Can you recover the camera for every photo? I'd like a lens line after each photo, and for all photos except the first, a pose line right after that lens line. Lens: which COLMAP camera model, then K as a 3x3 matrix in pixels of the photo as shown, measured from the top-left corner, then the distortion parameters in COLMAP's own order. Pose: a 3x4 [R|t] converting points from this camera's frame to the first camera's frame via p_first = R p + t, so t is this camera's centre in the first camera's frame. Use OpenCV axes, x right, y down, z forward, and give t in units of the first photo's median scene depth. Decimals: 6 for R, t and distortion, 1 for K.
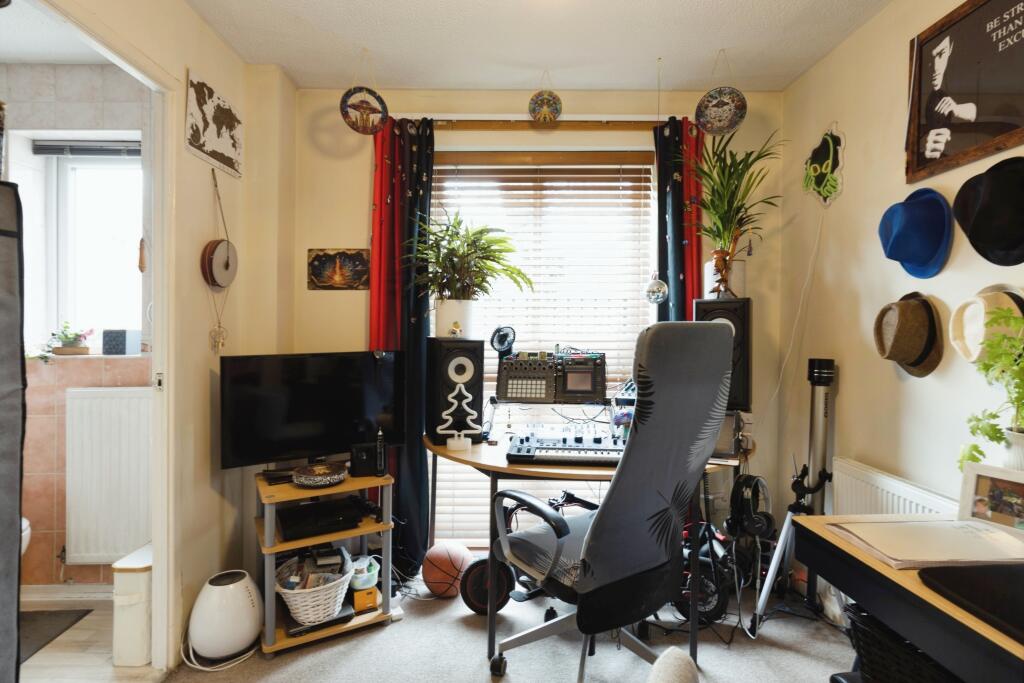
lens RADIAL K [[537.6, 0, 509.8], [0, 537.6, 350.8], [0, 0, 1]] dist [0.001075, 0.000555]
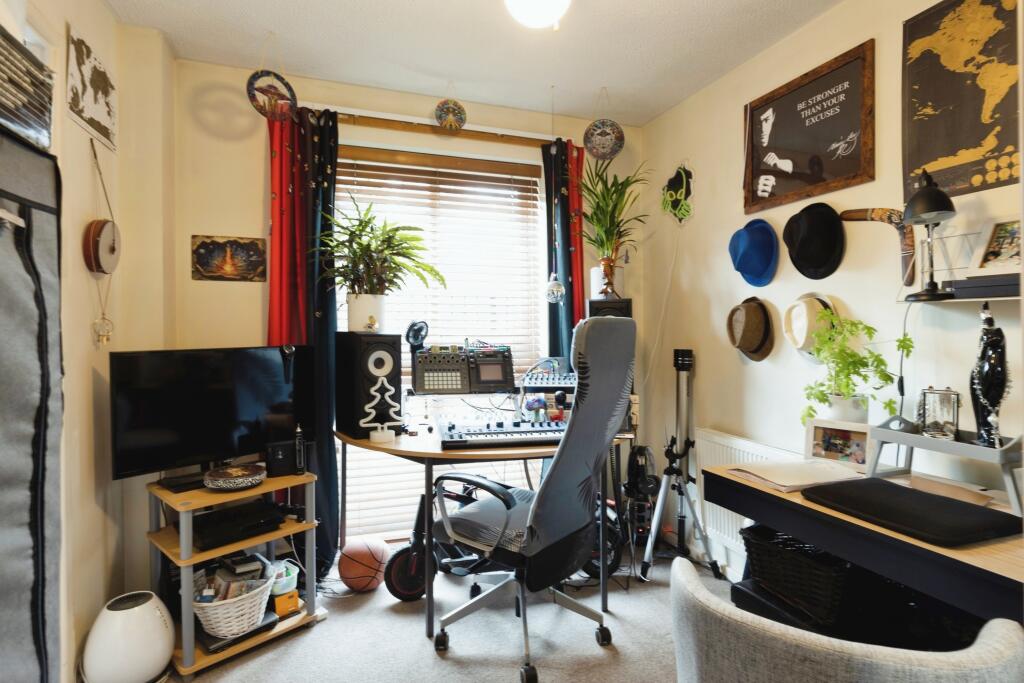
lens RADIAL K [[545.6, 0, 512.0], [0, 545.6, 341.5], [0, 0, 1]] dist [0.000676, -0.000175]
pose [[0.946172, -0.004021, 0.323641, -0.195843], [0.009276, 0.999849, -0.014697, 0.011637], [-0.323533, 0.016908, 0.946066, -0.057924]]
